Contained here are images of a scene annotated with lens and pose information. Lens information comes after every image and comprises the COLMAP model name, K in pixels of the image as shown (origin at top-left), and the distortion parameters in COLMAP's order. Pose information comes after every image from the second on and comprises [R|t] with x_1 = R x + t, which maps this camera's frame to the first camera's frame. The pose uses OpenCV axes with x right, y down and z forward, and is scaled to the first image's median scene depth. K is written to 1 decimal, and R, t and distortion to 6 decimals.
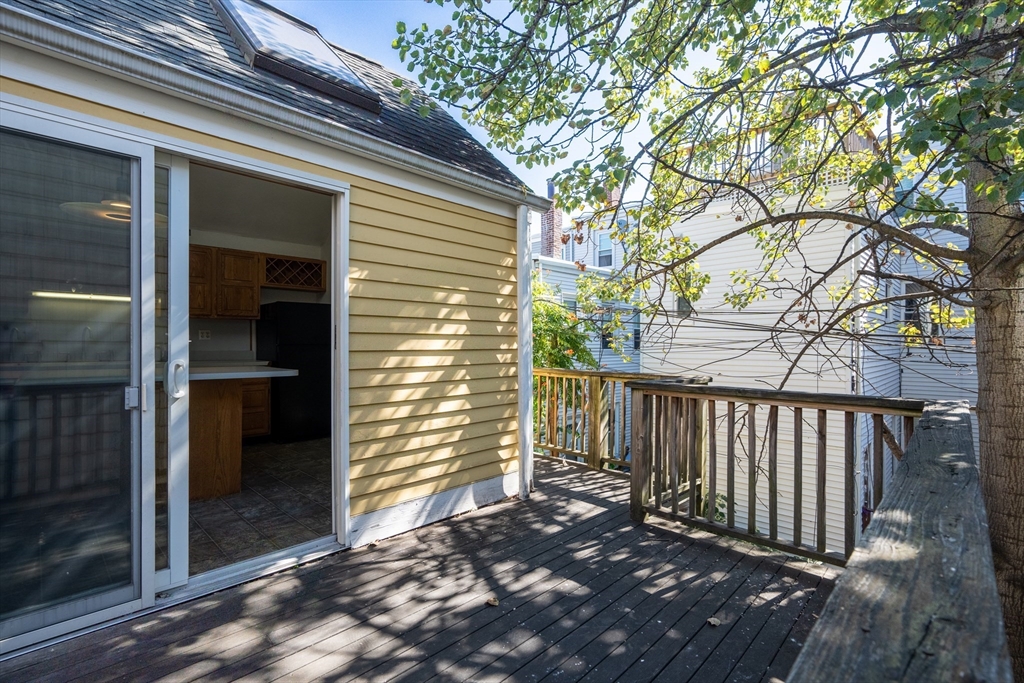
lens RADIAL K [[467.4, 0, 510.7], [0, 467.4, 341.9], [0, 0, 1]] dist [-0.002044, -0.000497]
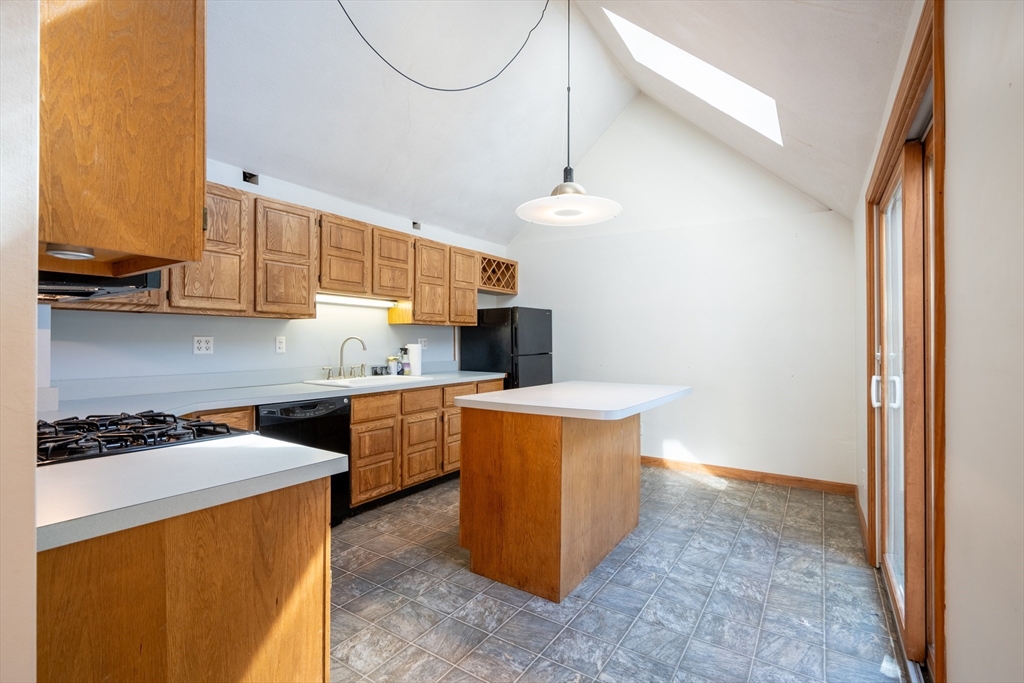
lens RADIAL K [[467.4, 0, 513.9], [0, 467.4, 342.4], [0, 0, 1]] dist [-0.002044, -0.000497]
pose [[0.981020, -0.000498, 0.193904, -0.645064], [0.000442, 1.000000, 0.000334, -0.016578], [-0.193904, -0.000242, 0.981020, 0.112181]]
